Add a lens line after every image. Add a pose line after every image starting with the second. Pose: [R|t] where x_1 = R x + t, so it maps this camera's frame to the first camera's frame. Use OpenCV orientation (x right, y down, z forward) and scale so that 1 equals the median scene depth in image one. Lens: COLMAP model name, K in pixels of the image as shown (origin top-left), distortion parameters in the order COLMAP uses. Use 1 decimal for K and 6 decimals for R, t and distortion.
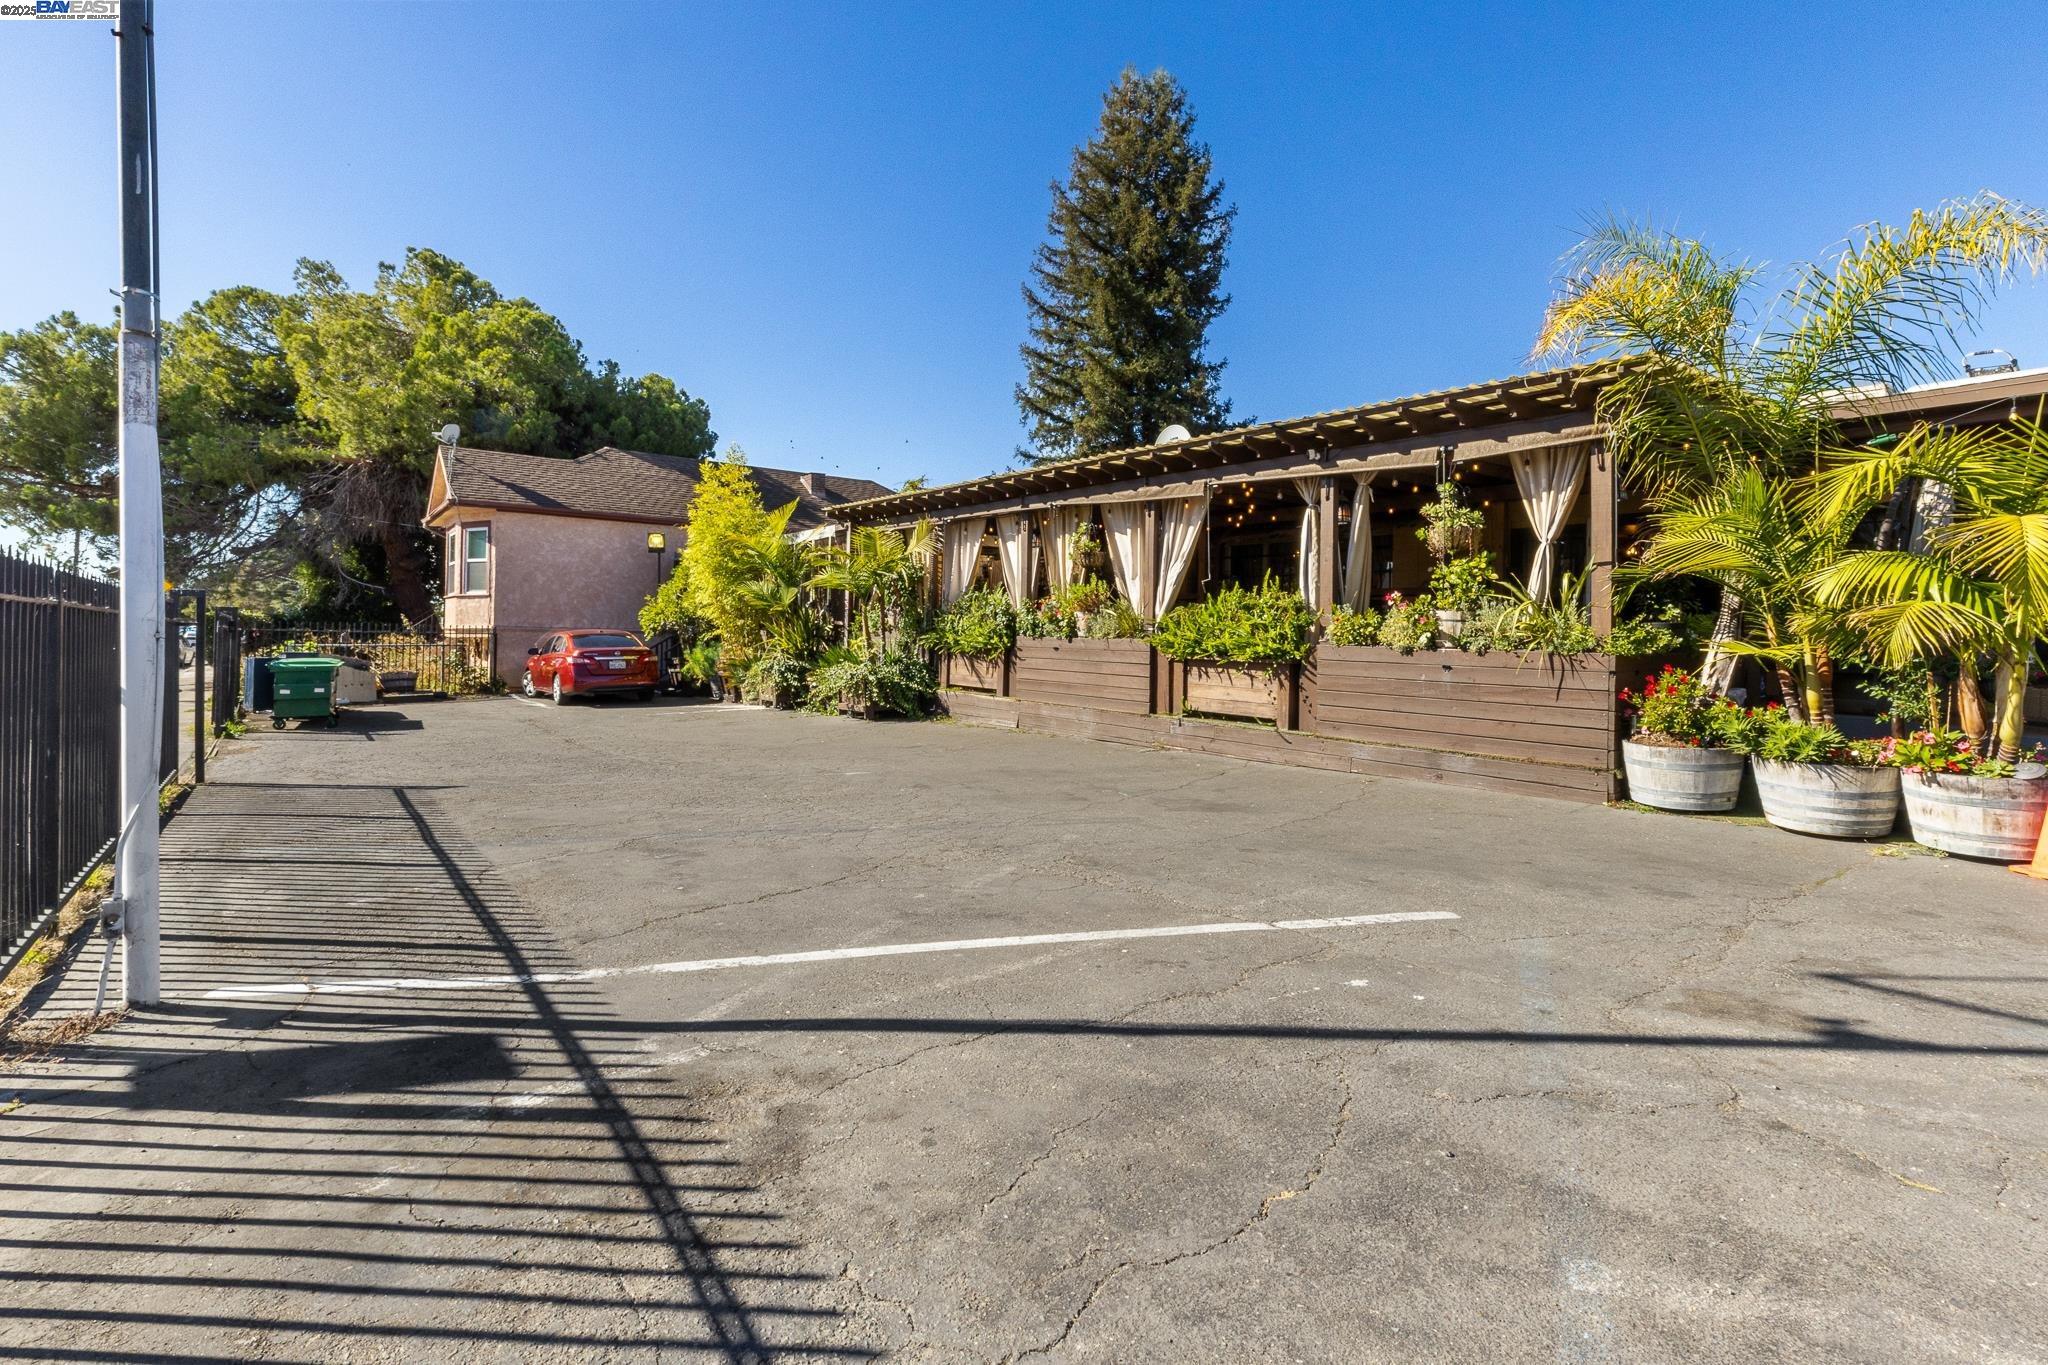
lens RADIAL K [[919.0, 0, 1018.2], [0, 919.0, 625.8], [0, 0, 1]] dist [0.005646, 0.000768]
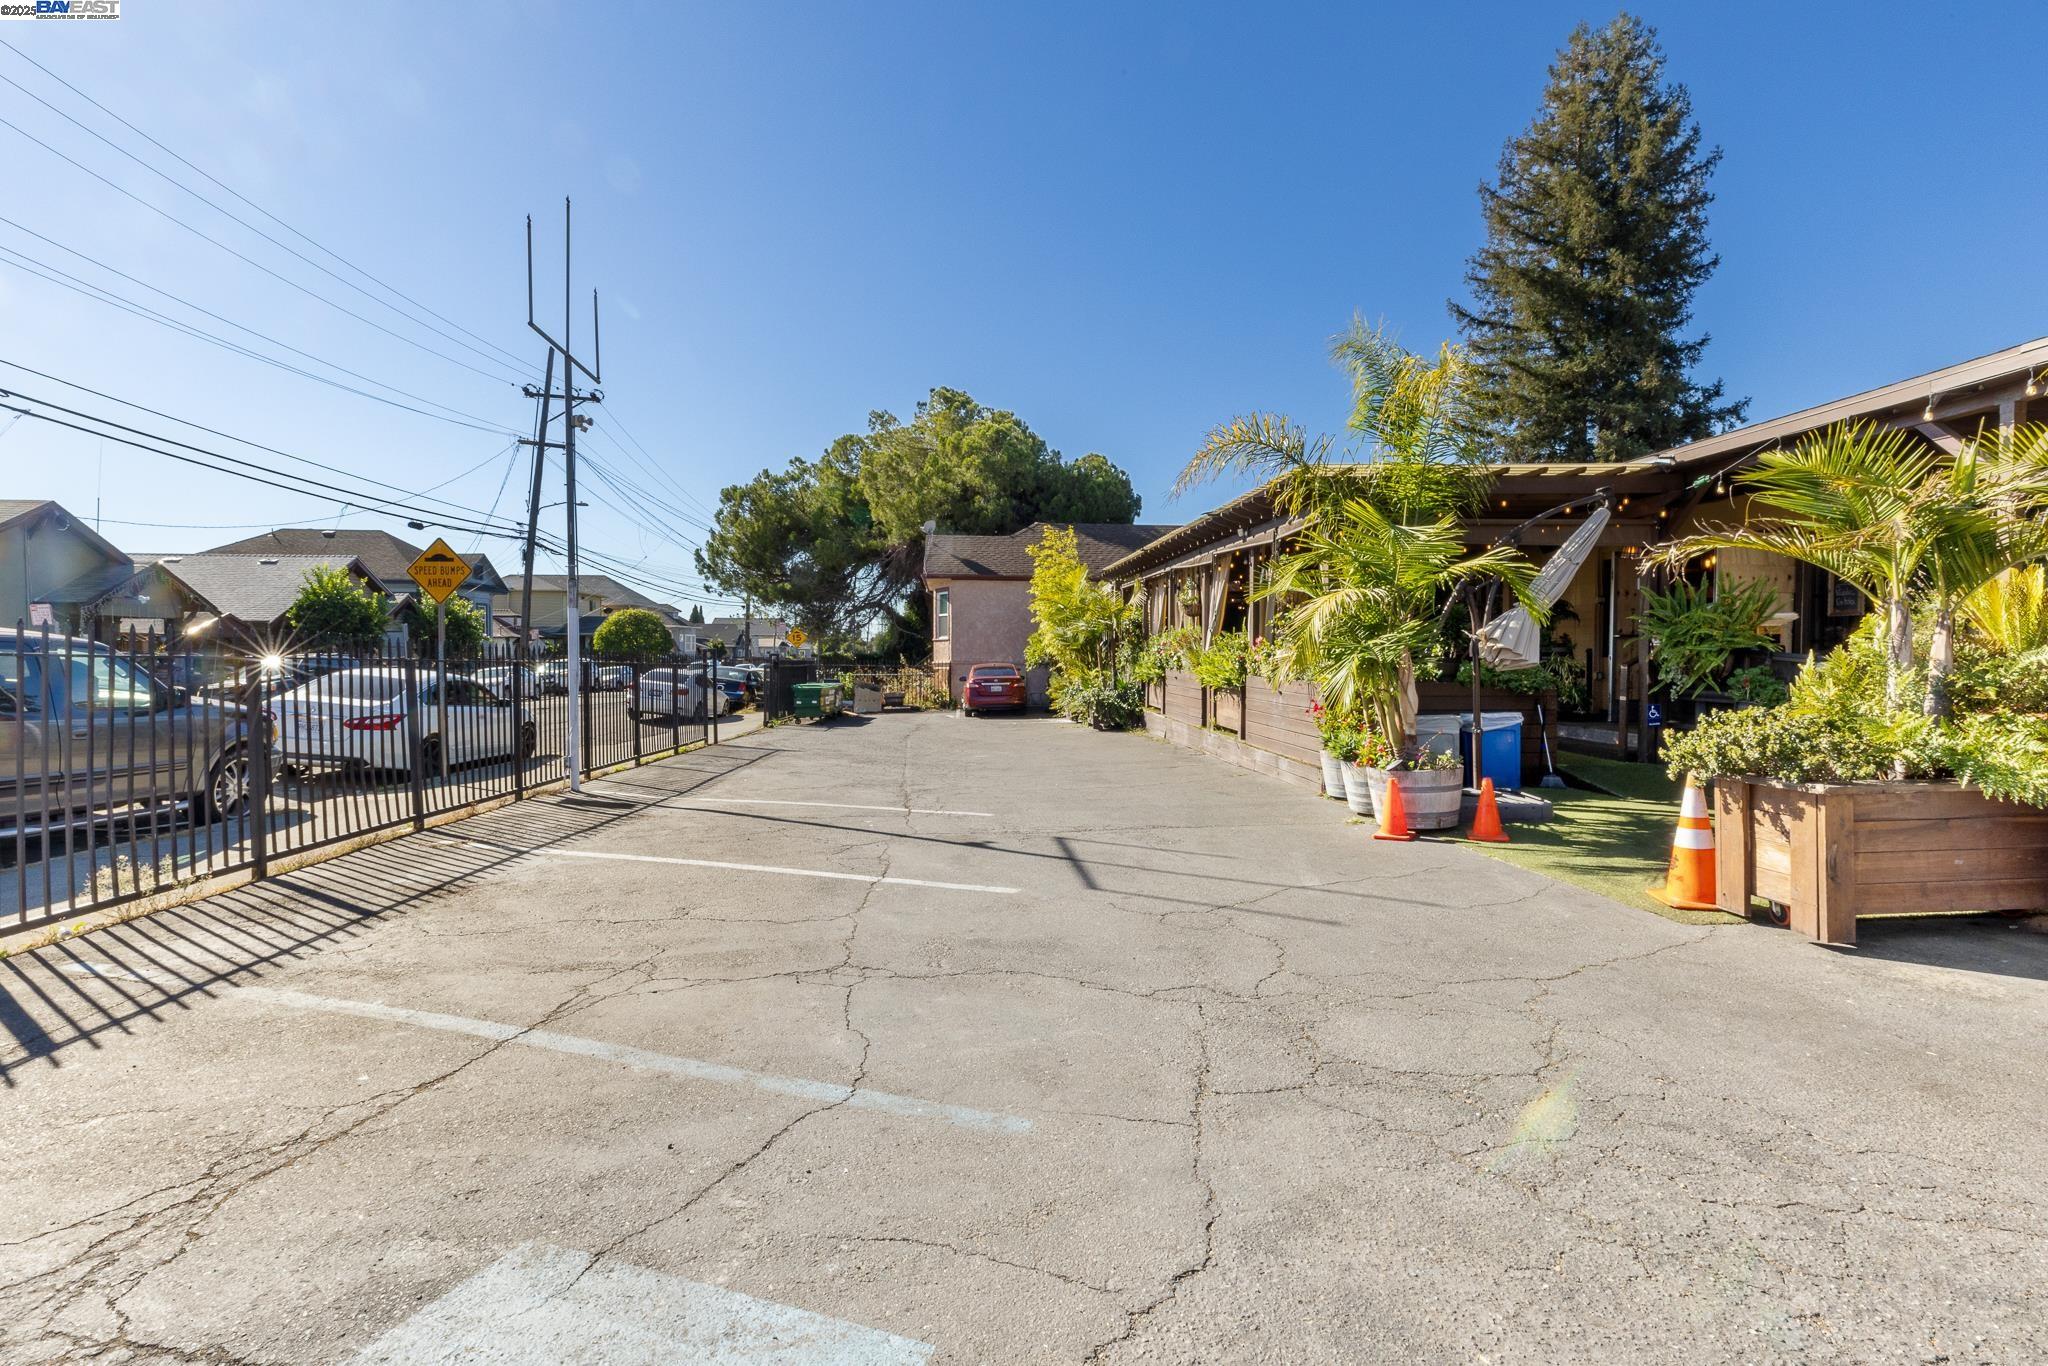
lens RADIAL K [[919.0, 0, 1026.7], [0, 919.0, 680.1], [0, 0, 1]] dist [0.005646, 0.000768]
pose [[0.828033, 0.002534, -0.560673, 0.260560], [0.014139, 0.999577, 0.025399, -0.003710], [0.560500, -0.028958, 0.827648, -0.089935]]
